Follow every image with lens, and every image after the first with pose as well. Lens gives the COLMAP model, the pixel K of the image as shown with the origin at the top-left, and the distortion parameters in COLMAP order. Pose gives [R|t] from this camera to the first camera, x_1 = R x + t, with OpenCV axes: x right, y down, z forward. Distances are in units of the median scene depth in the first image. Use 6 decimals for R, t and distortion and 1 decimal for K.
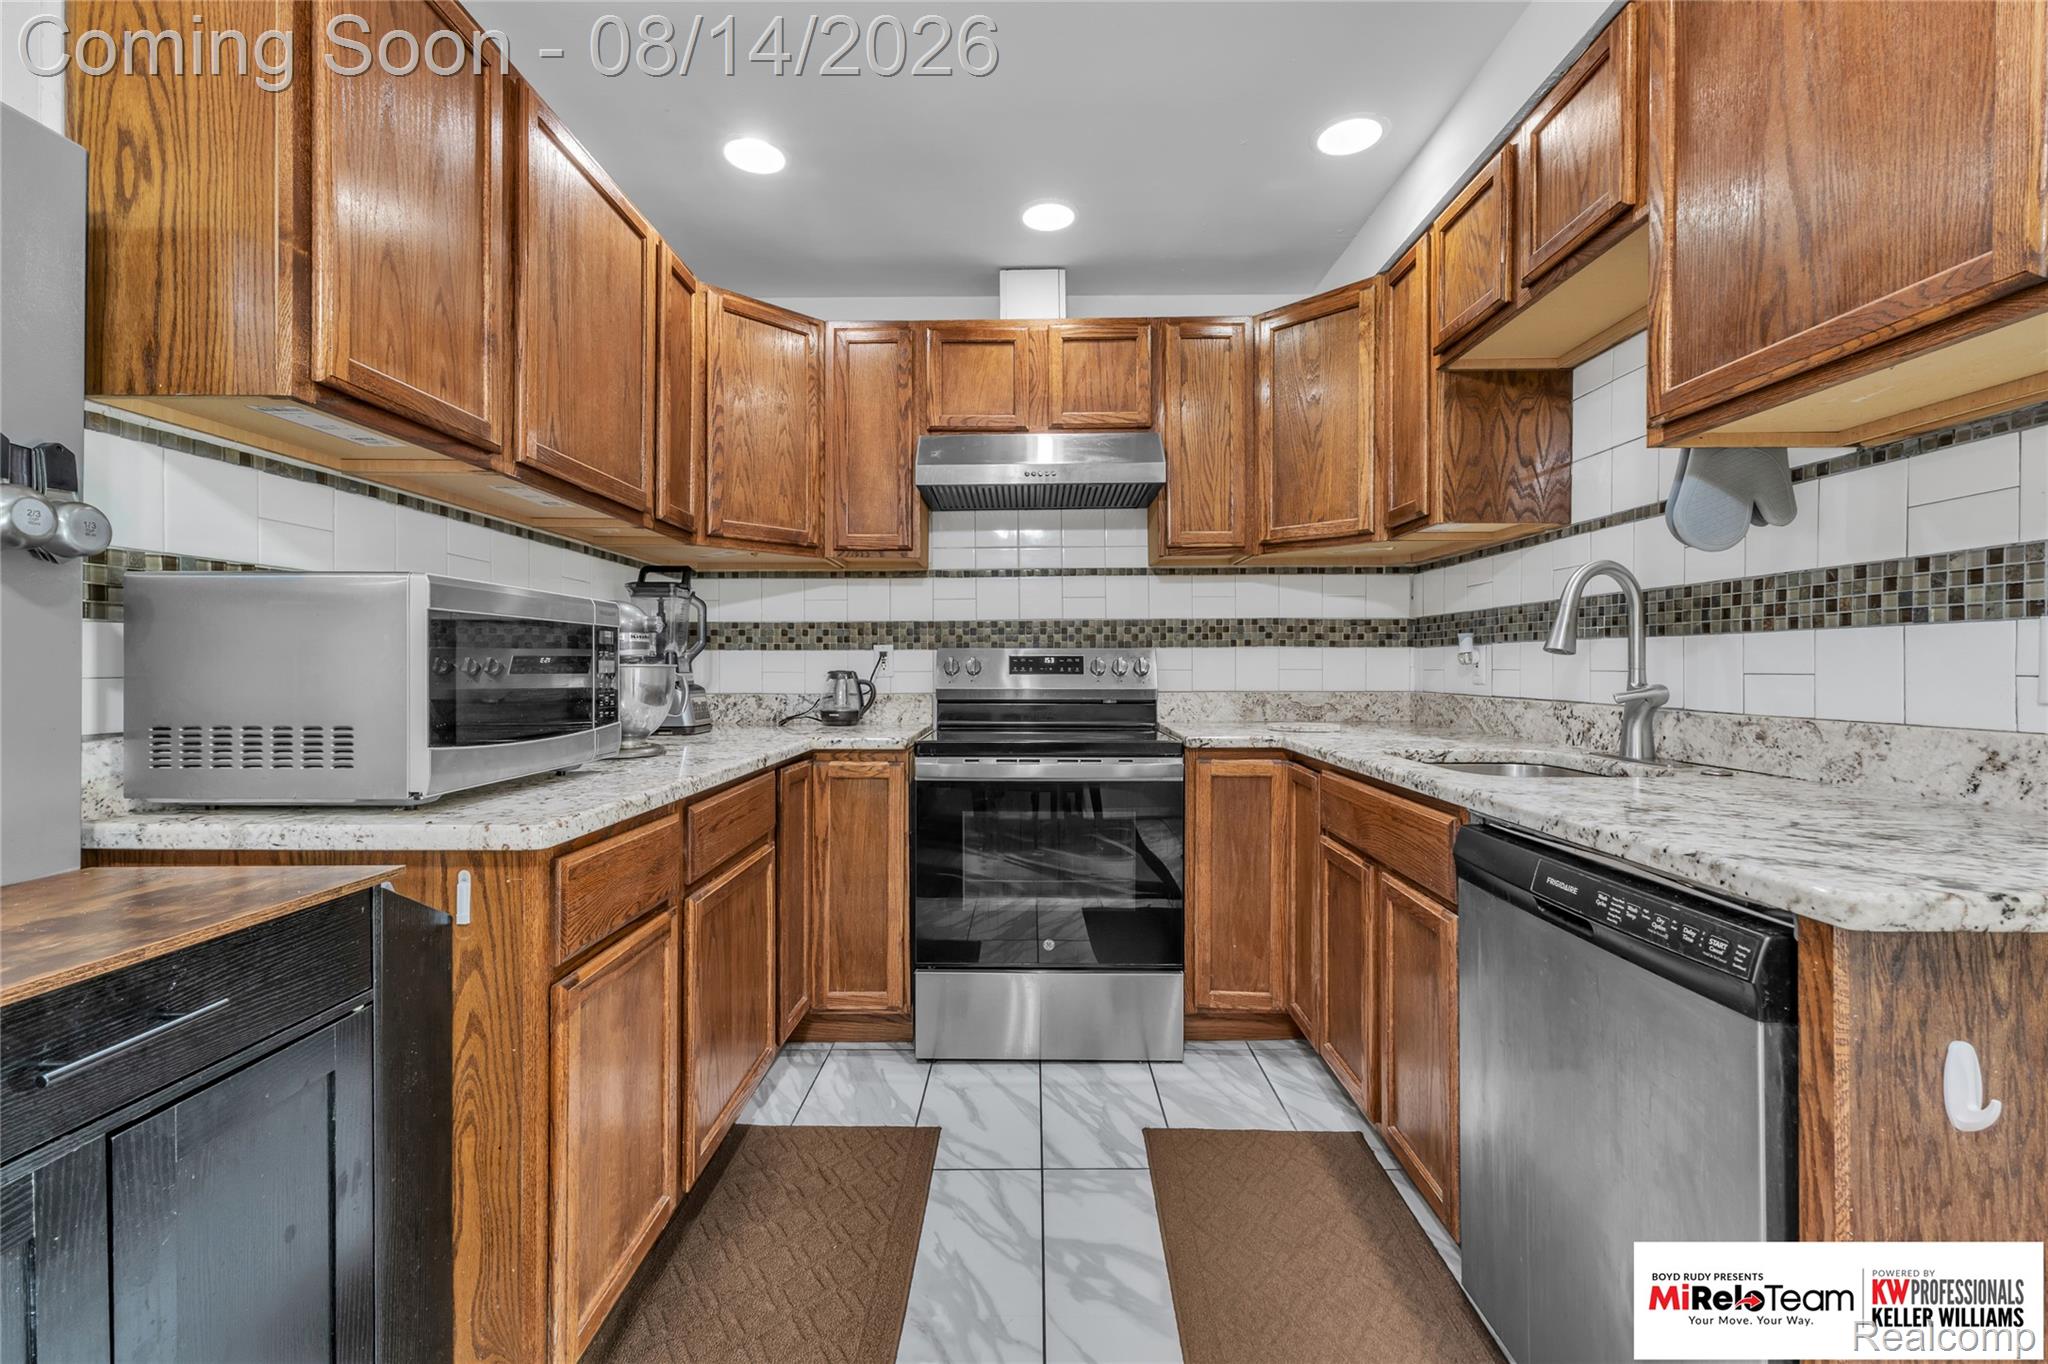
lens RADIAL K [[884.8, 0, 1008.0], [0, 884.8, 660.1], [0, 0, 1]] dist [0.001742, 0.000021]
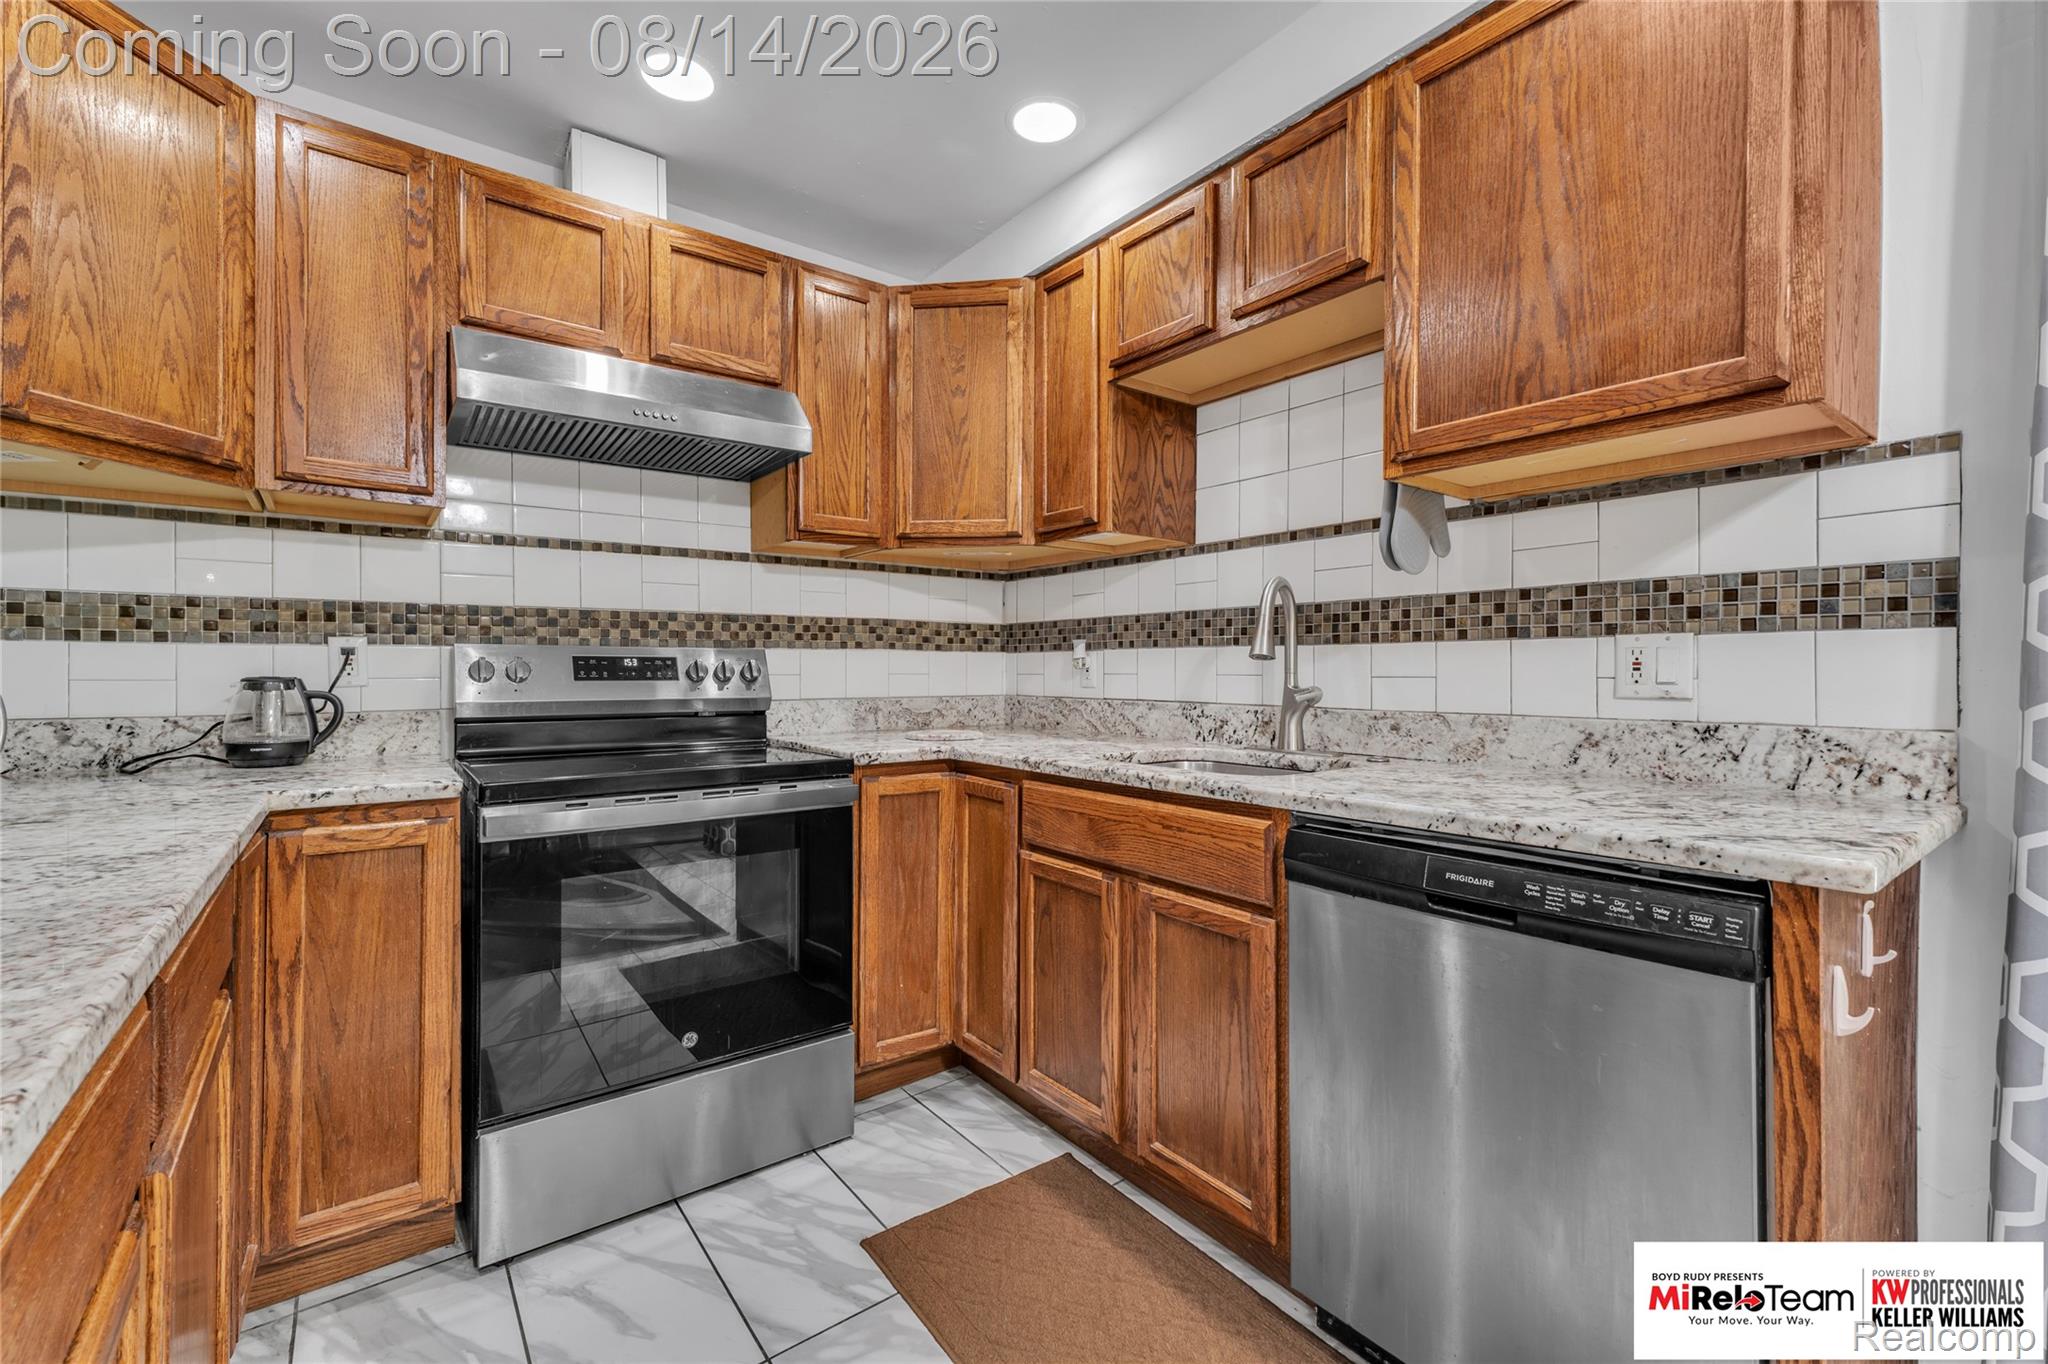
lens RADIAL K [[870.0, 0, 1030.4], [0, 870.0, 663.5], [0, 0, 1]] dist [0.002378, 0.000589]
pose [[0.777580, 0.006337, 0.628752, -0.200467], [-0.005288, 0.999980, -0.003540, 0.002410], [-0.628762, -0.000573, 0.777598, 0.247077]]
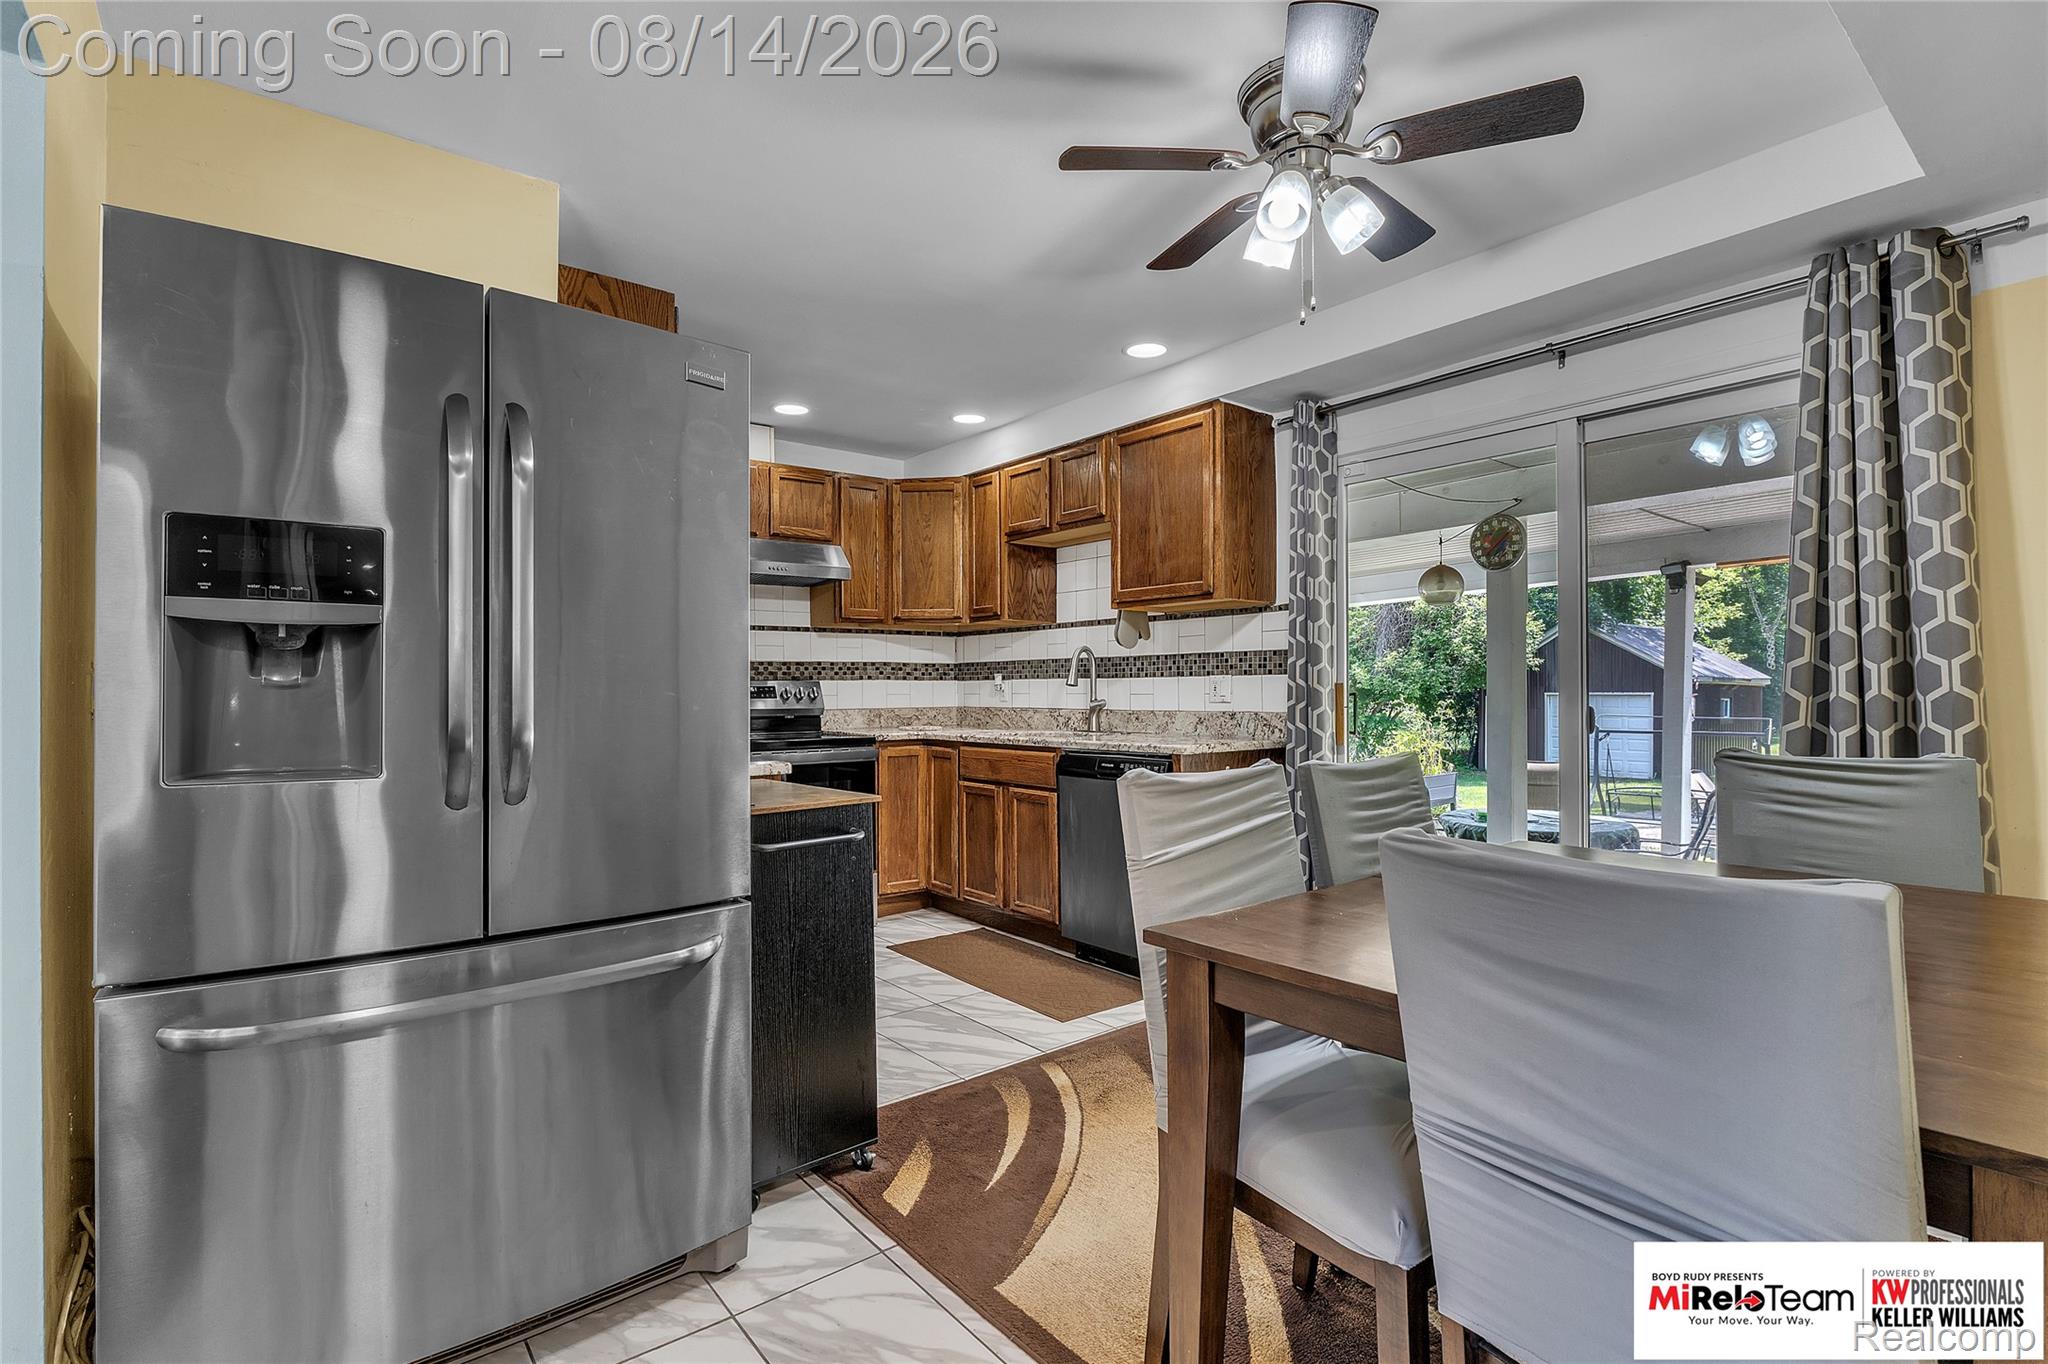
lens RADIAL K [[957.7, 0, 1024.0], [0, 957.7, 682.0], [0, 0, 1]] dist [0.000745, 0.000164]
pose [[0.766857, 0.000237, 0.641819, -0.781473], [0.001925, 0.999995, -0.002669, -0.008726], [-0.641816, 0.003282, 0.766852, -0.608633]]
